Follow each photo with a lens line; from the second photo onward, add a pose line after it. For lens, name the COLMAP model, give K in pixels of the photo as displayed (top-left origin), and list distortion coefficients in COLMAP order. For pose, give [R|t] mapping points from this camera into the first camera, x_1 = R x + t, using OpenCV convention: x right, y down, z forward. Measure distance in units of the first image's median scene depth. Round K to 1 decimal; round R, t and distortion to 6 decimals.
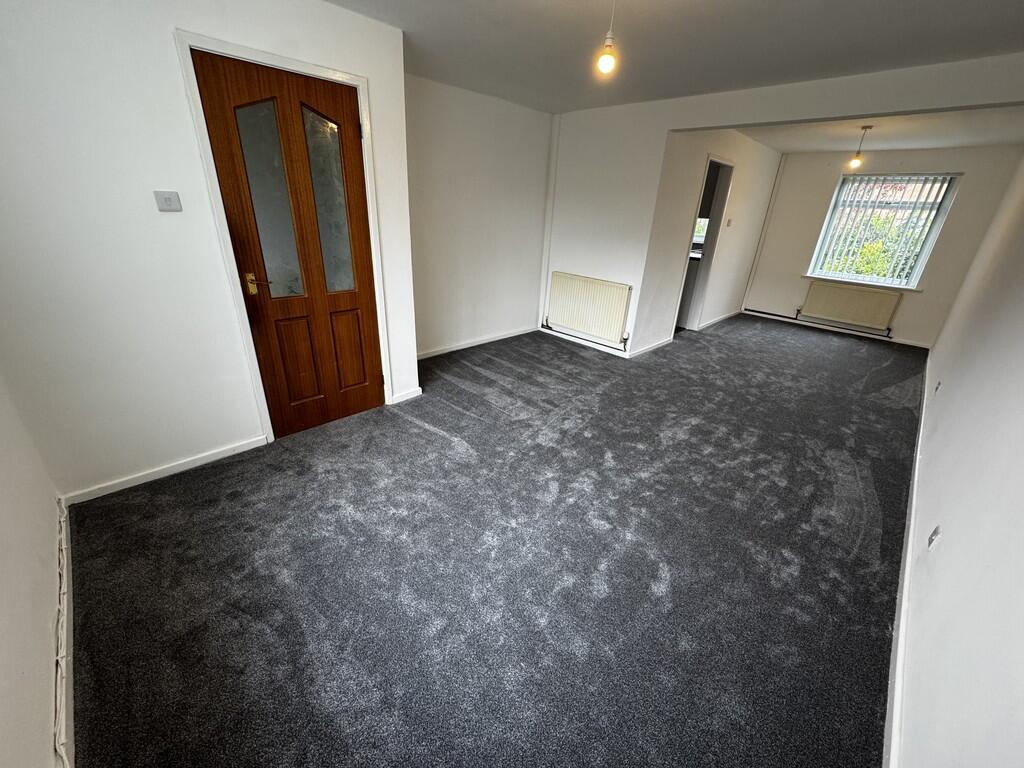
lens RADIAL K [[406.5, 0, 514.1], [0, 406.5, 386.0], [0, 0, 1]] dist [-0.003925, 0.000487]
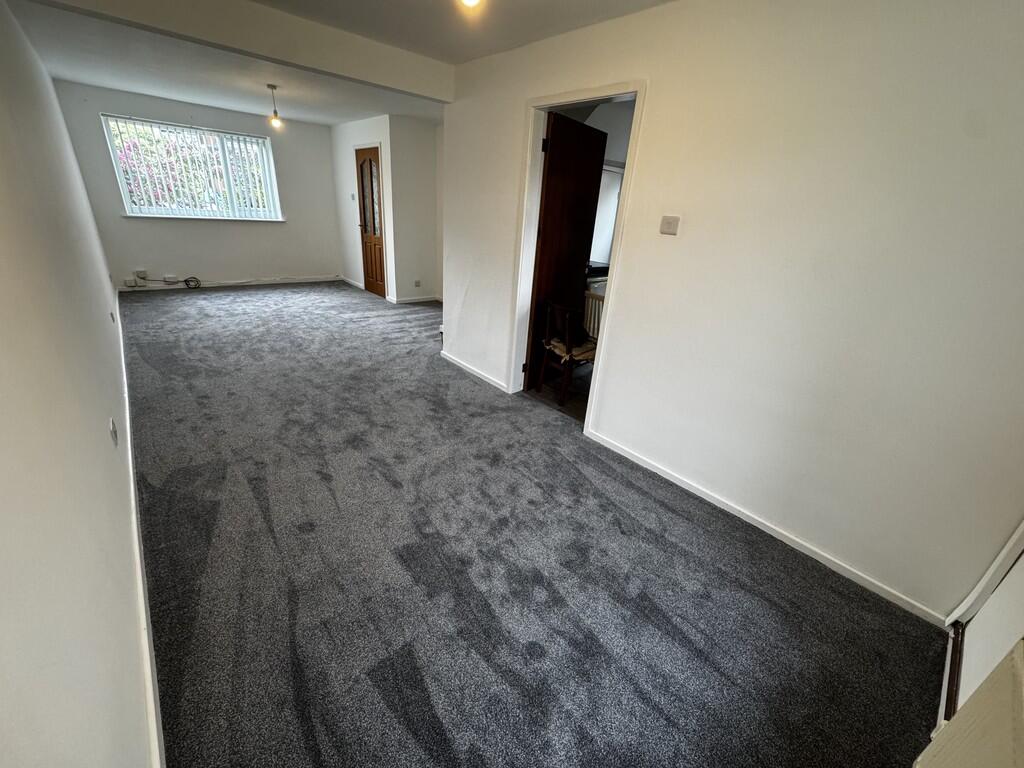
lens RADIAL K [[406.5, 0, 510.5], [0, 406.5, 383.4], [0, 0, 1]] dist [-0.003925, 0.000487]
pose [[-0.063803, 0.346520, -0.935870, 1.546454], [-0.470942, 0.816340, 0.334368, -0.534531], [0.879854, 0.462074, 0.111106, 1.429074]]
